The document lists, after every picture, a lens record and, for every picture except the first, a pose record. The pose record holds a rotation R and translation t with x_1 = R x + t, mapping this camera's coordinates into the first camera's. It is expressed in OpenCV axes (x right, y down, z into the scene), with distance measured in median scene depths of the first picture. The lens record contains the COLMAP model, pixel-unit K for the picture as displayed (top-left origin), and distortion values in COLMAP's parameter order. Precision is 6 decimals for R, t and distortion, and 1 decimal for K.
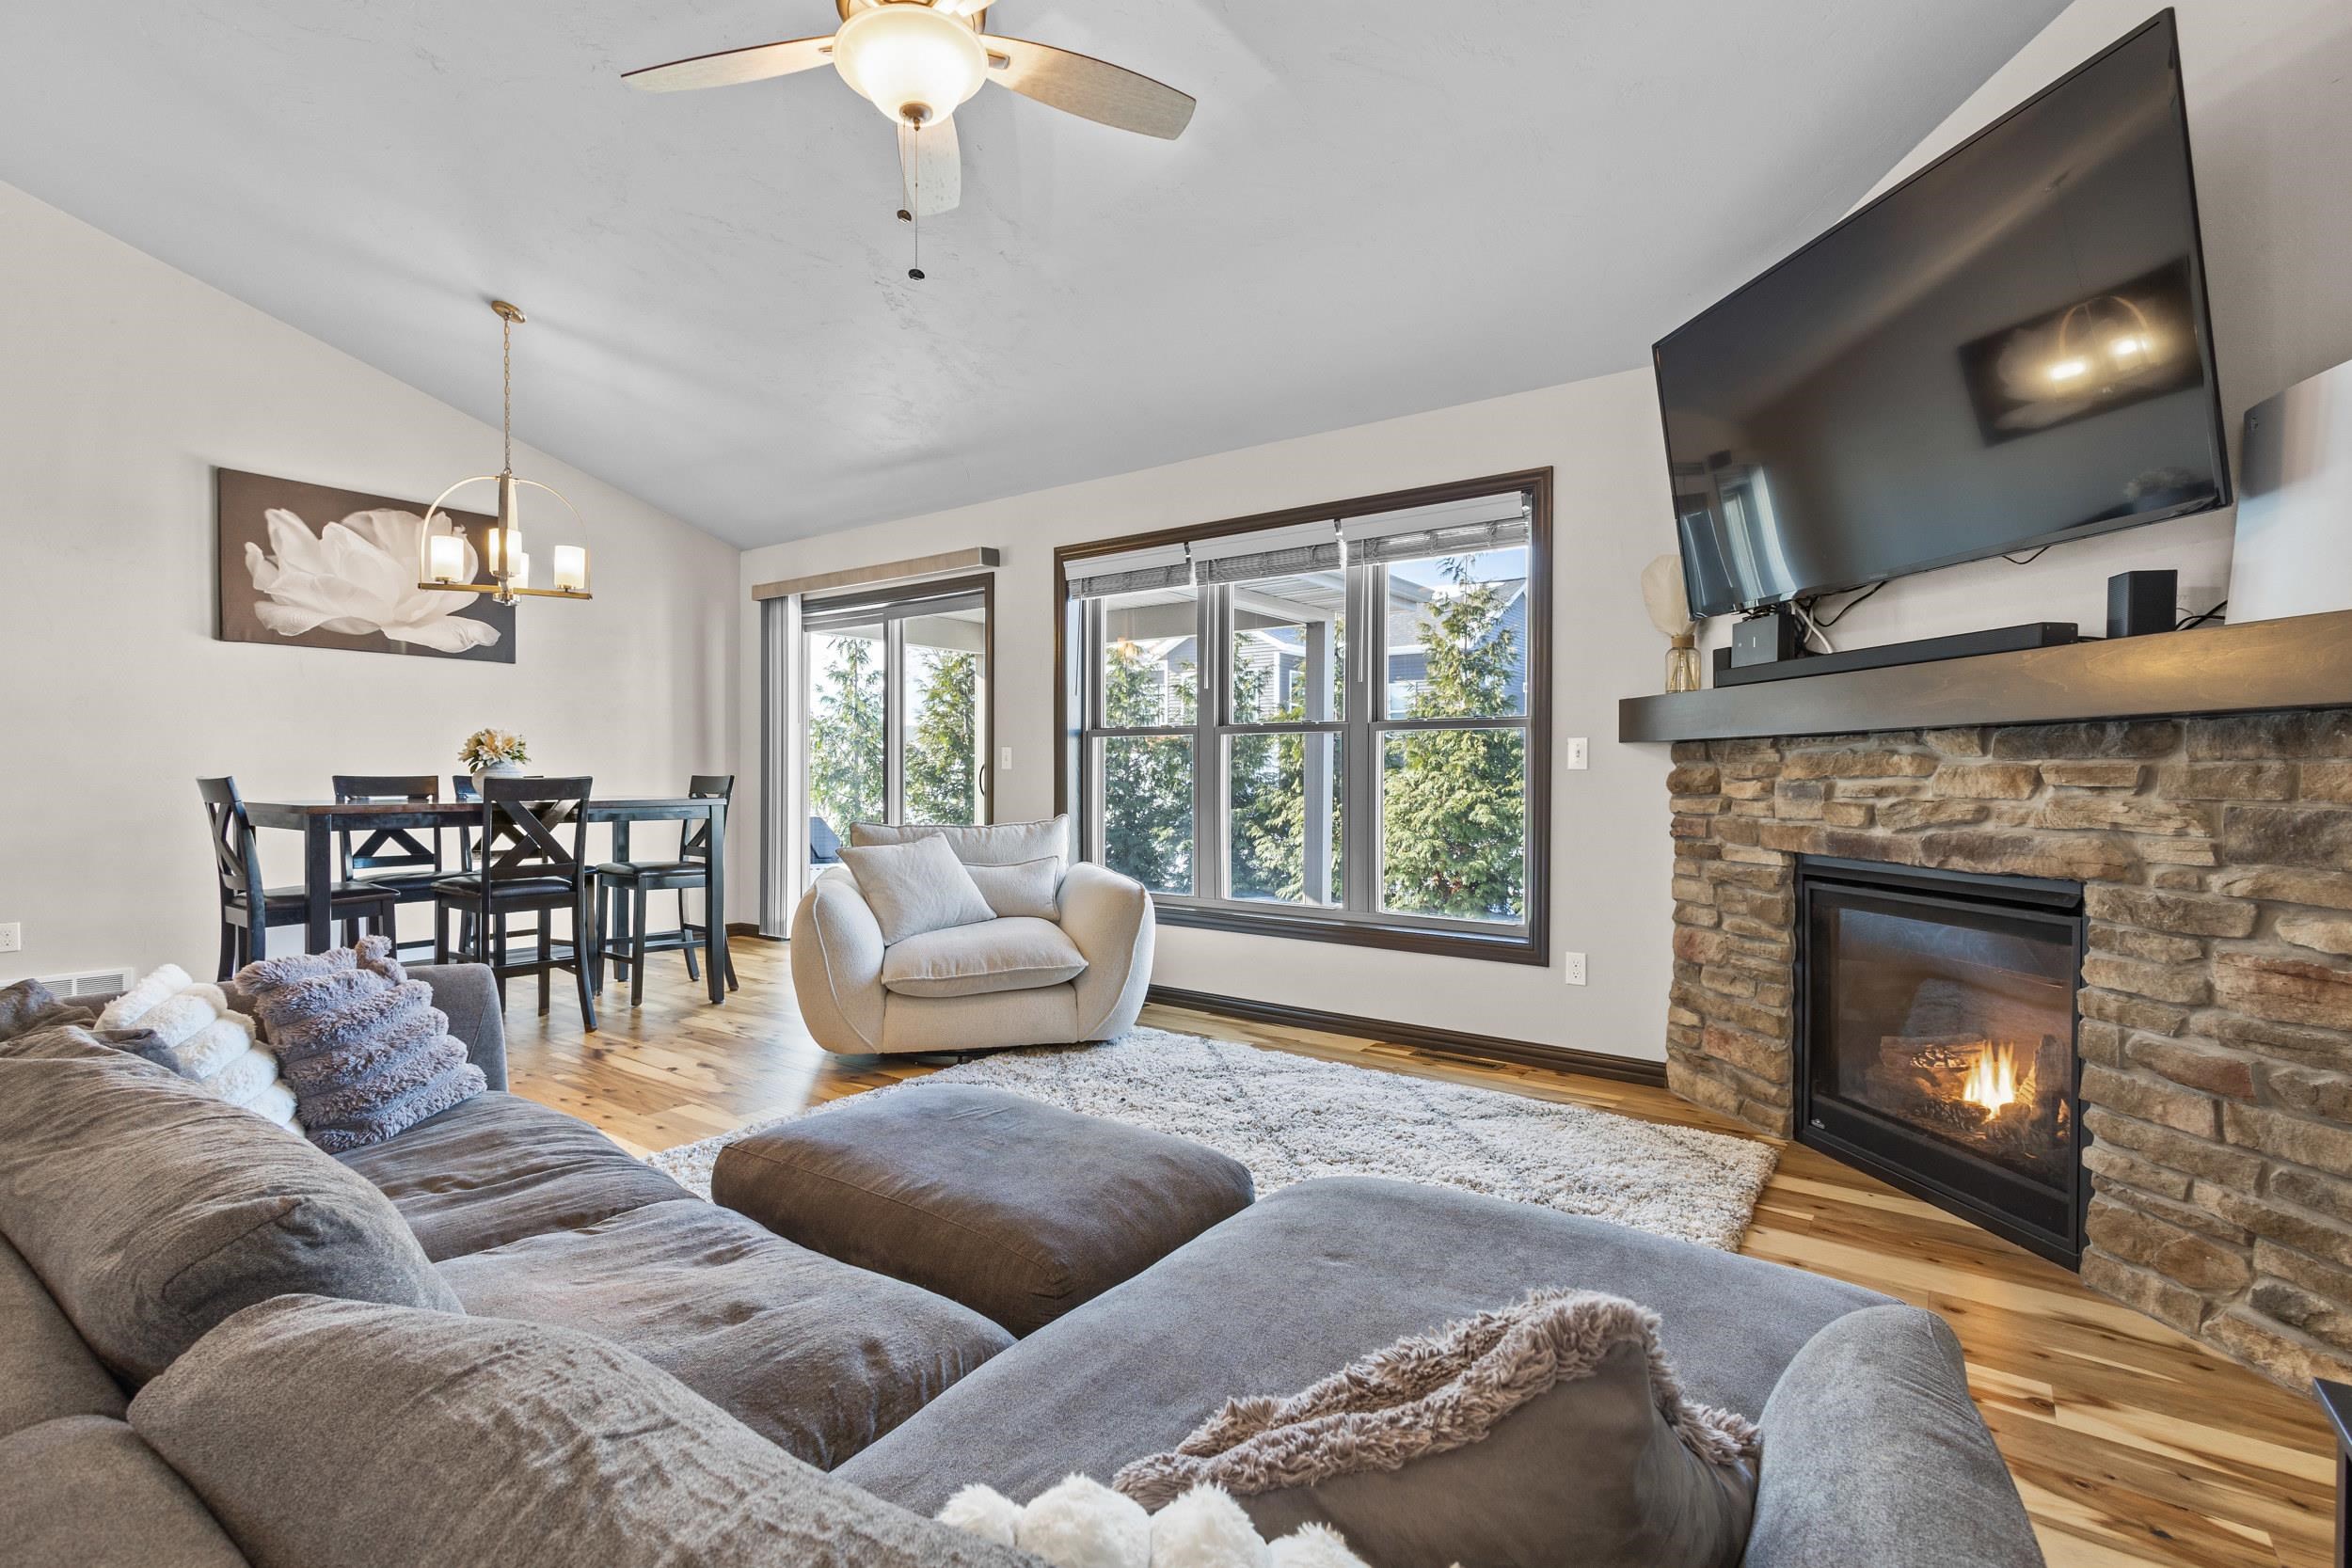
lens RADIAL K [[1081.1, 0, 1166.6], [0, 1081.1, 786.0], [0, 0, 1]] dist [0.002284, 0.000321]
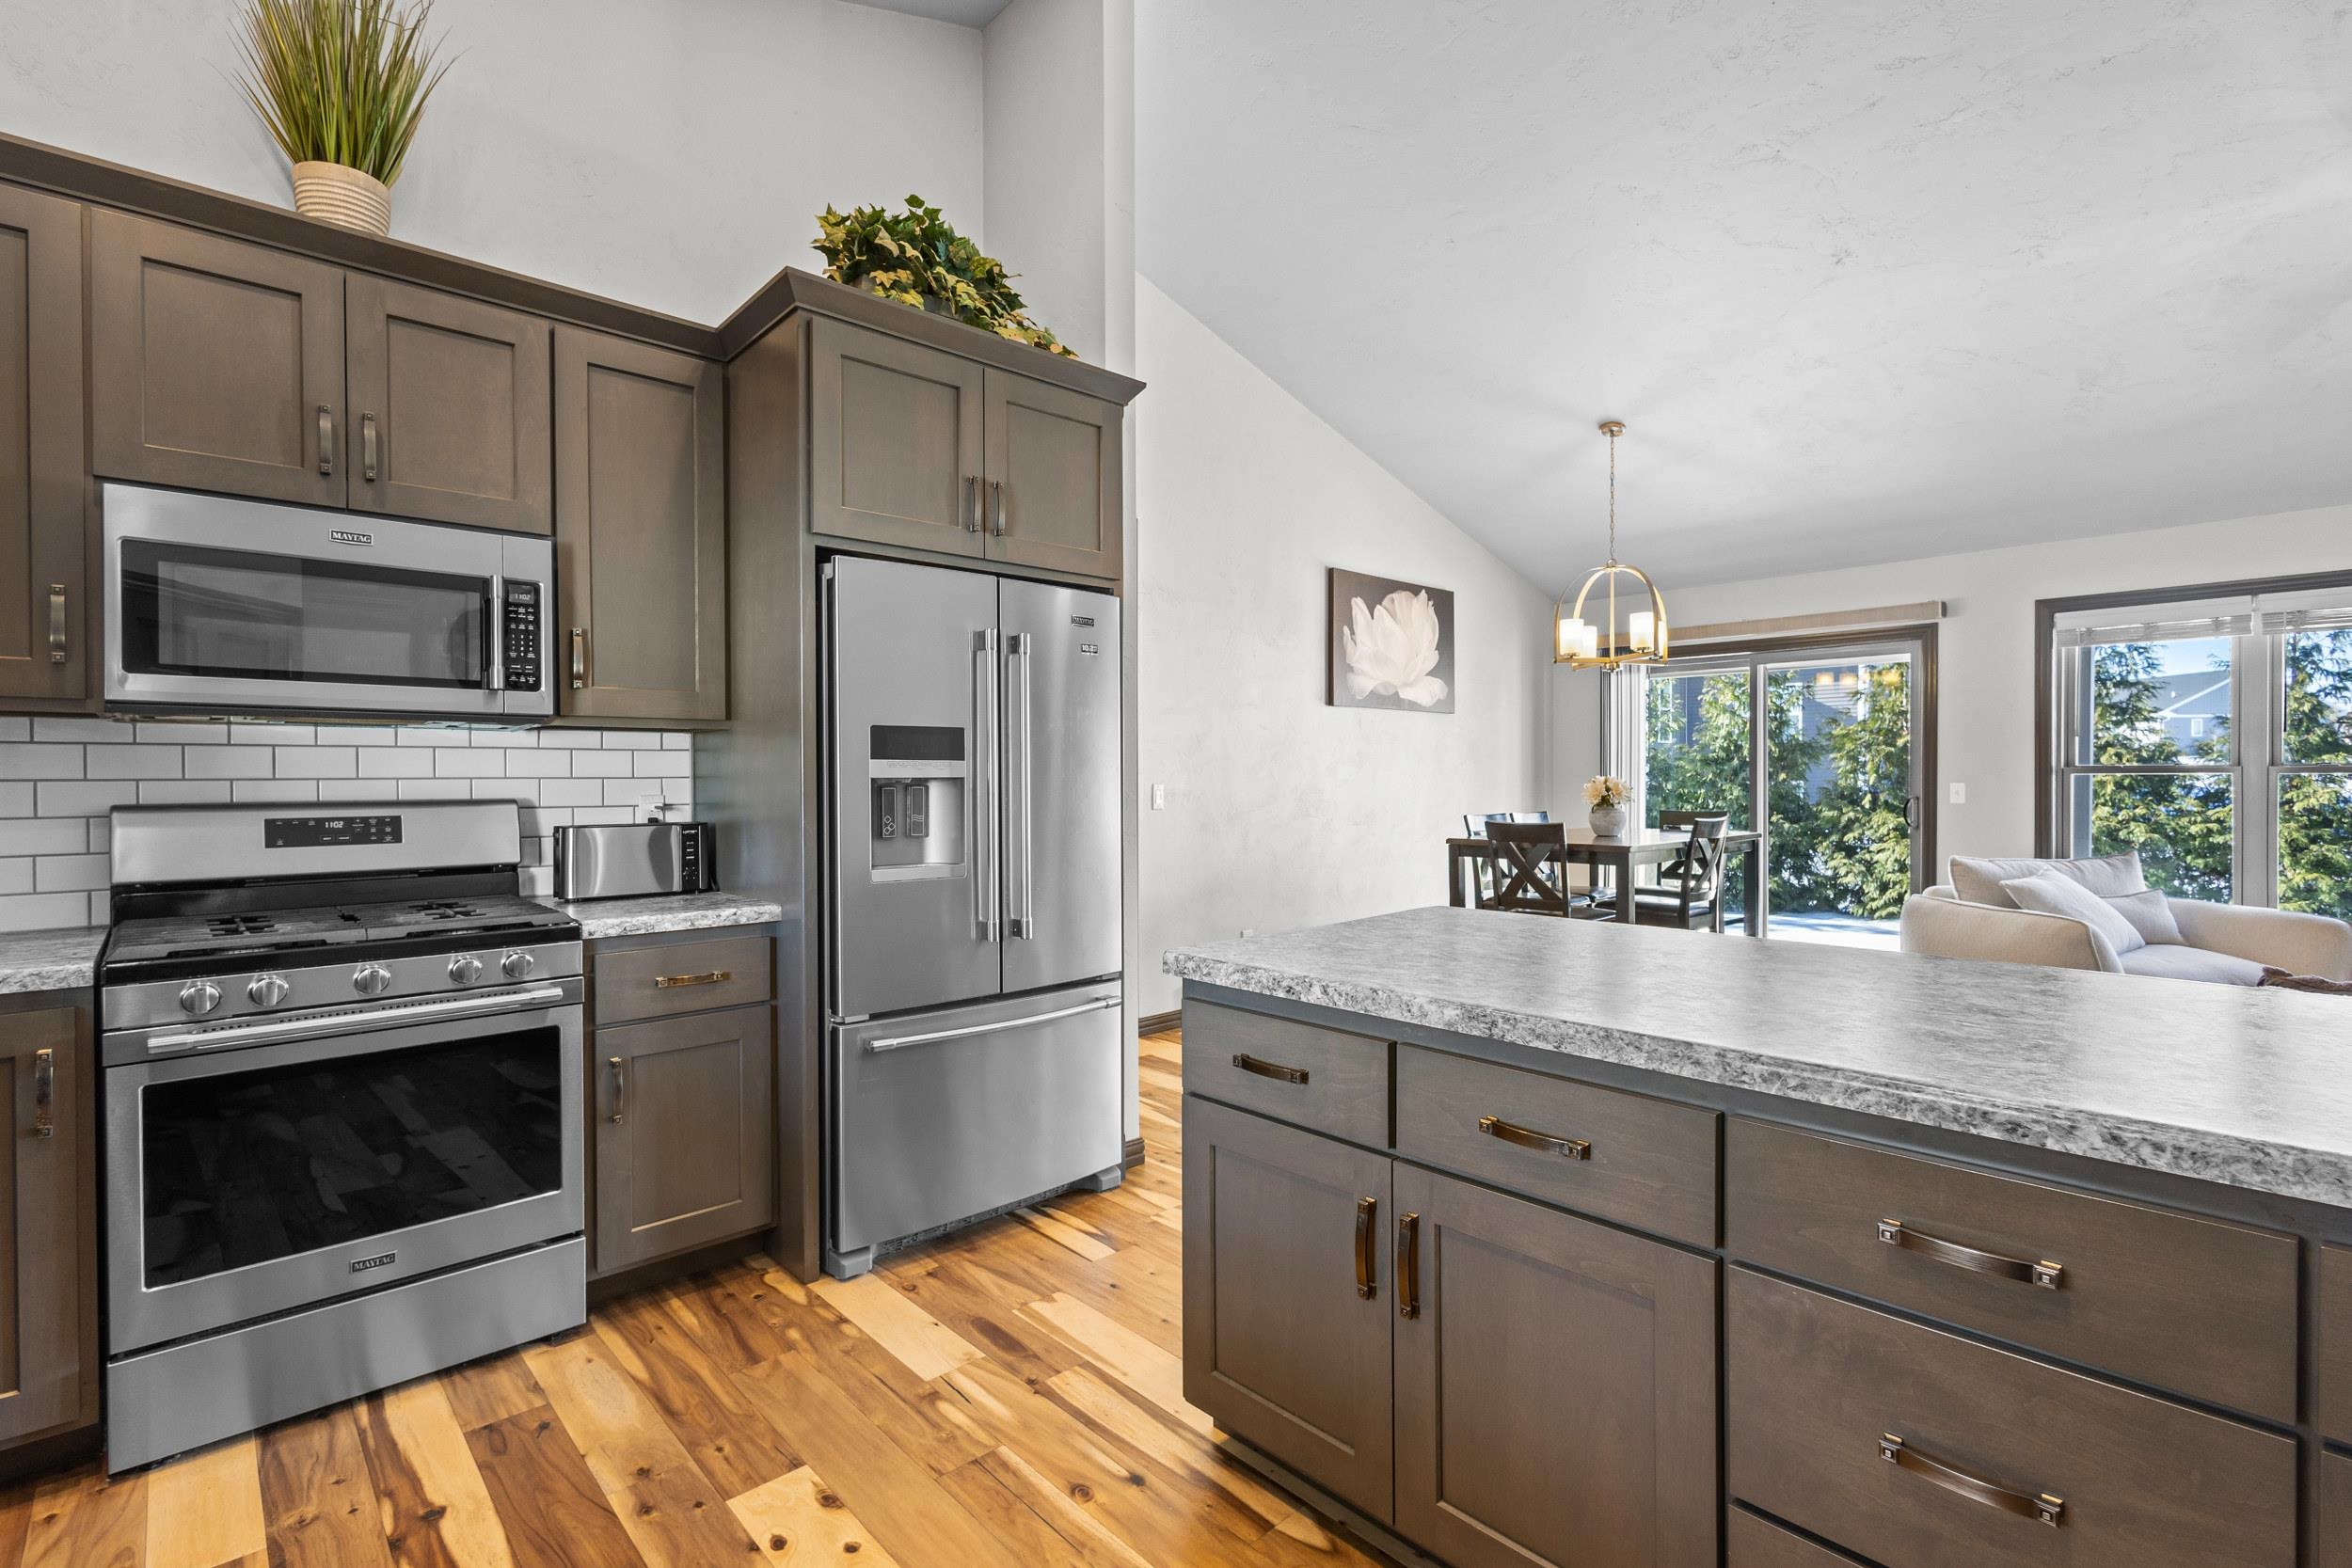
lens RADIAL K [[1081.1, 0, 1166.6], [0, 1081.1, 786.0], [0, 0, 1]] dist [0.002284, 0.000321]
pose [[0.982786, -0.008846, -0.184535, -0.772883], [0.007771, 0.999948, -0.006548, -0.032149], [0.184584, 0.005001, 0.982804, -0.241239]]
